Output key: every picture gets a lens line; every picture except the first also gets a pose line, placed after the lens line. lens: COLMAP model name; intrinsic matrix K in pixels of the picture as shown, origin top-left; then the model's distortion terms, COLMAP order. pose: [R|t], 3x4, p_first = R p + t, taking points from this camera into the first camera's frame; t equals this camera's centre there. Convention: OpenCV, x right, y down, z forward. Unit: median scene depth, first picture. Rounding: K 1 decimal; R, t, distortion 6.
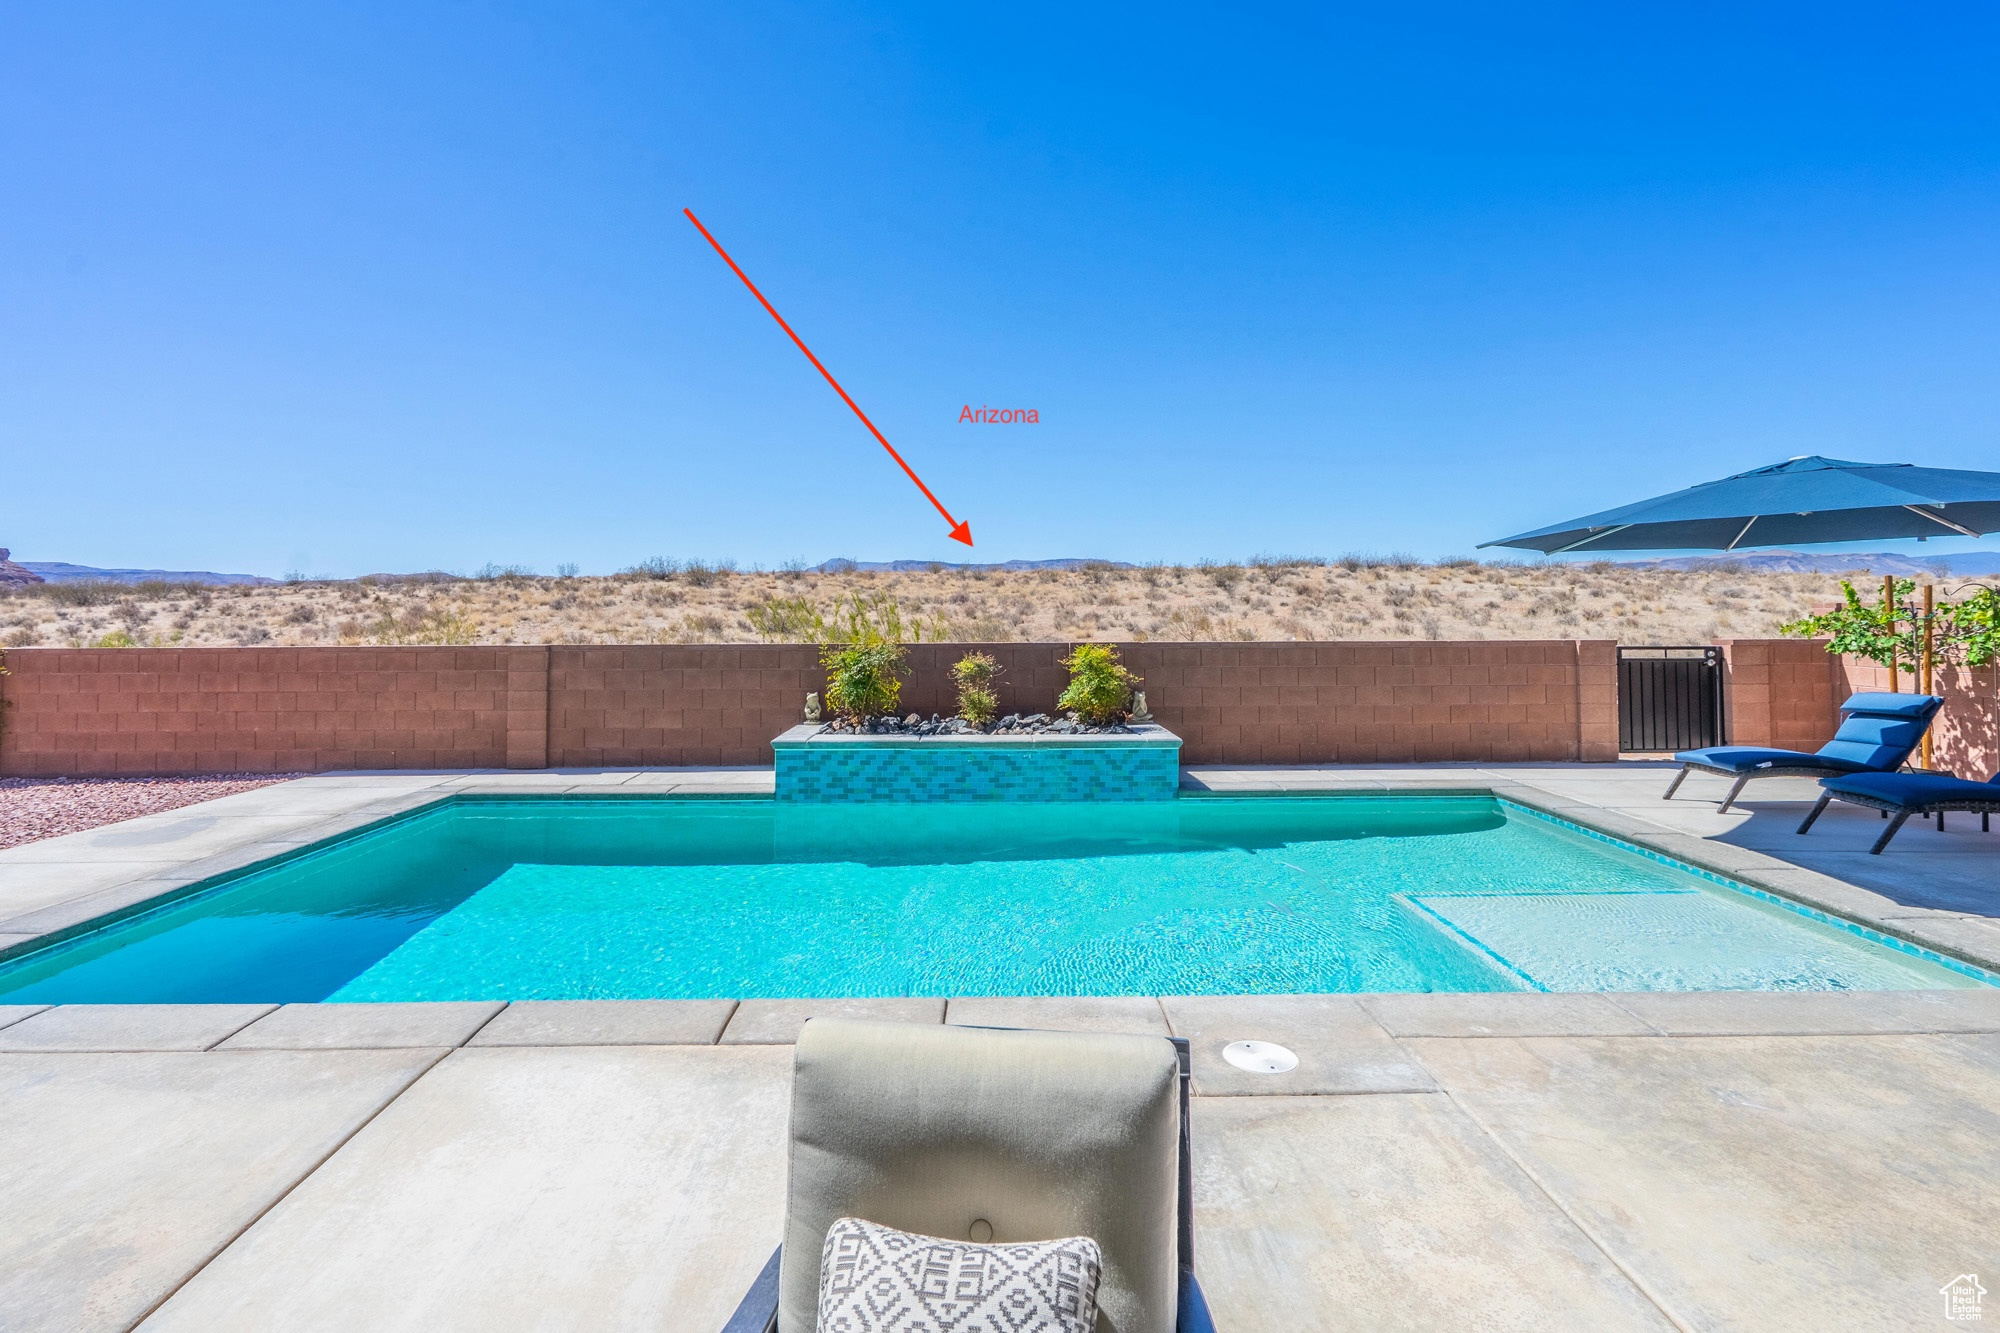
lens RADIAL K [[935.9, 0, 998.5], [0, 935.9, 659.2], [0, 0, 1]] dist [0.000117, 0.000270]
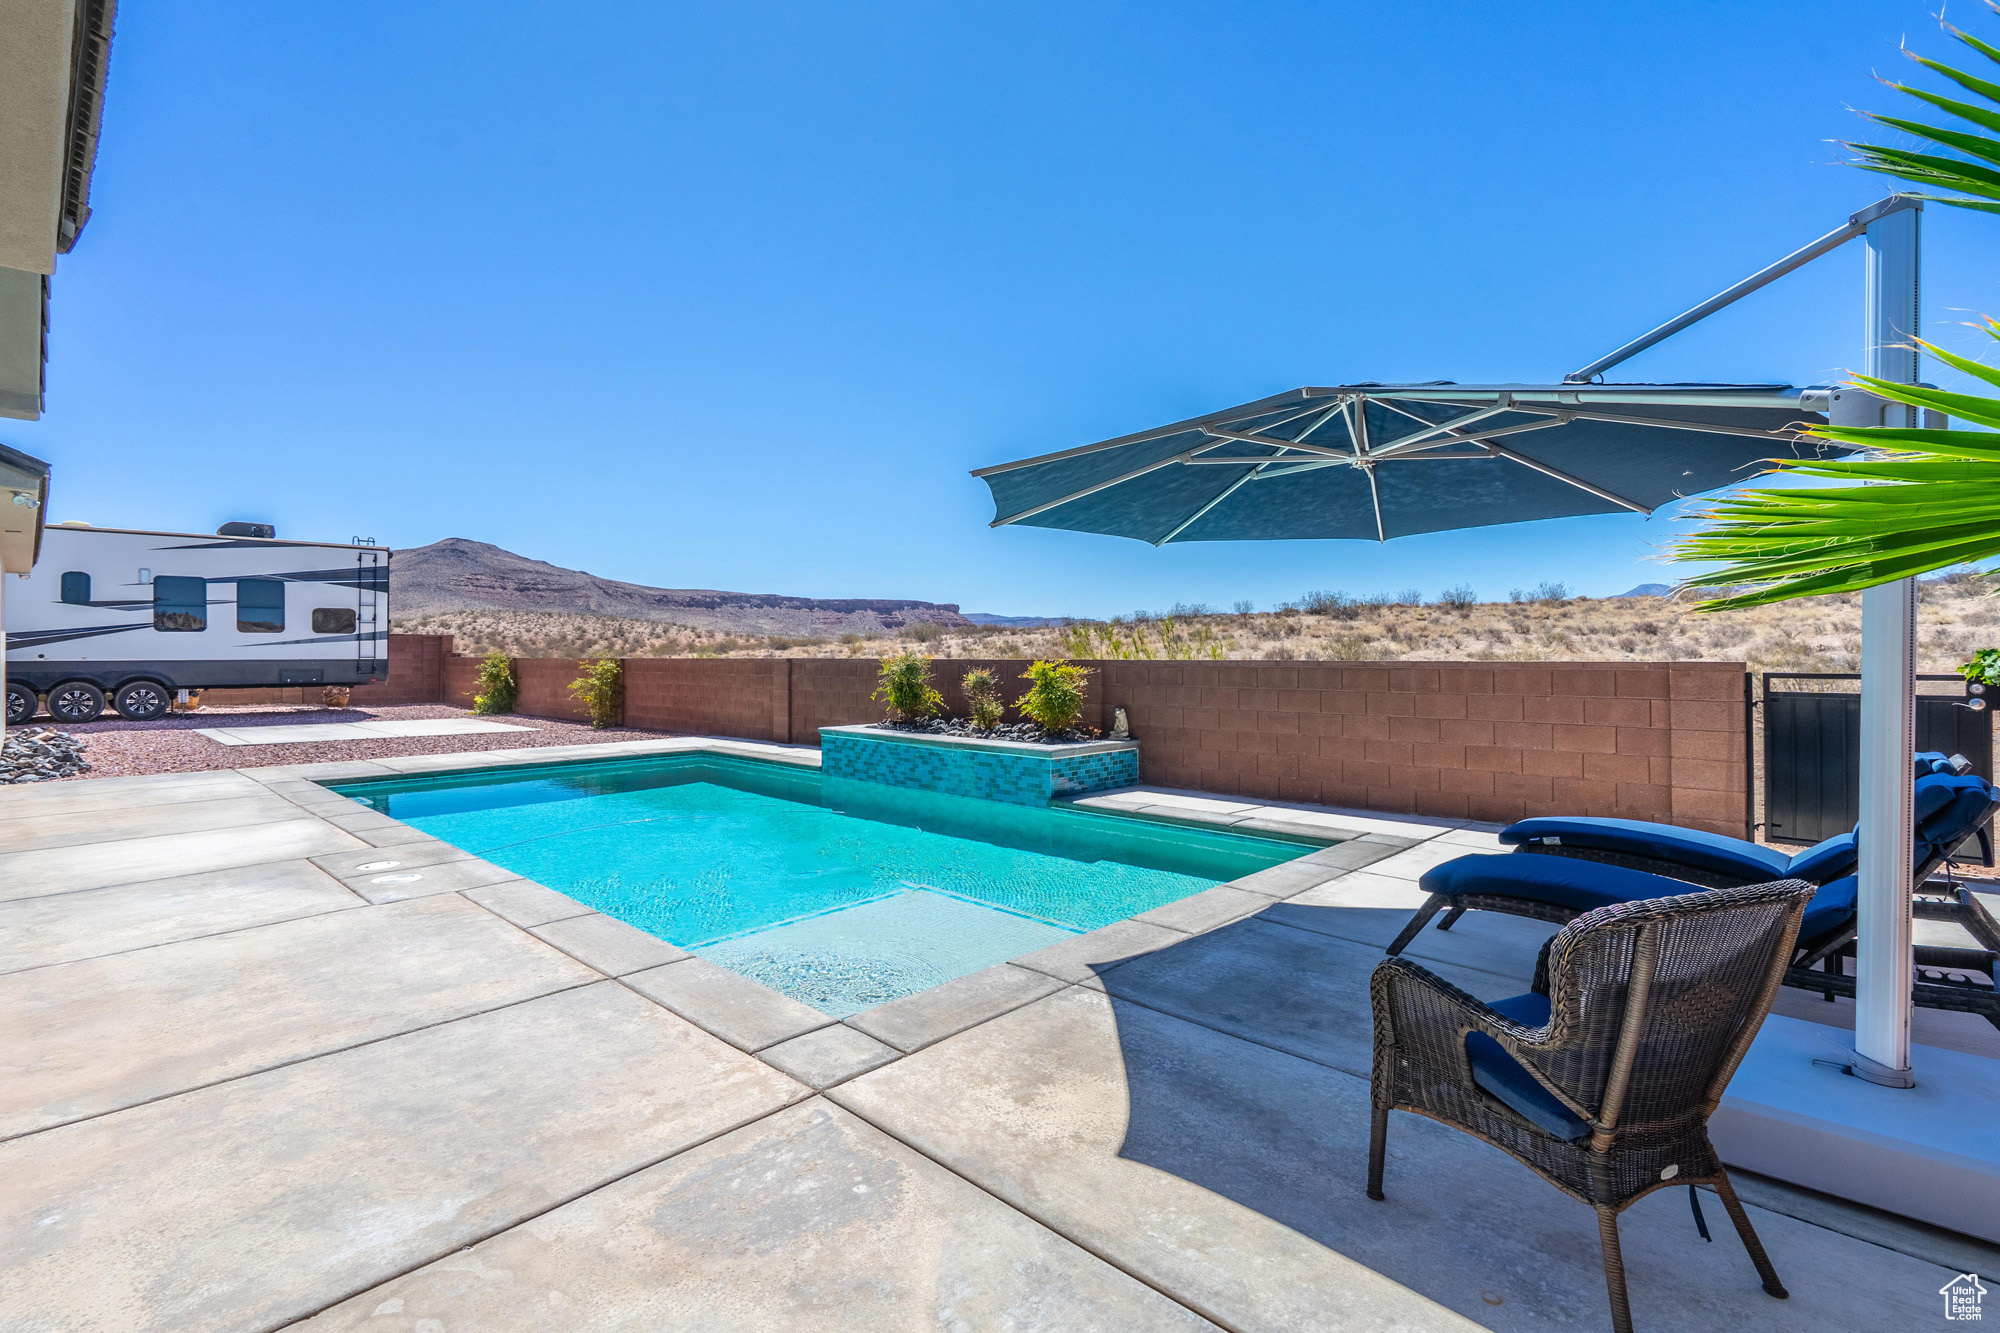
lens RADIAL K [[935.9, 0, 998.5], [0, 935.9, 659.2], [0, 0, 1]] dist [0.000117, 0.000270]
pose [[0.704508, 0.005744, -0.709673, 0.855276], [-0.033187, 0.999140, -0.024858, 0.011643], [0.708920, 0.041065, 0.704093, 0.210948]]
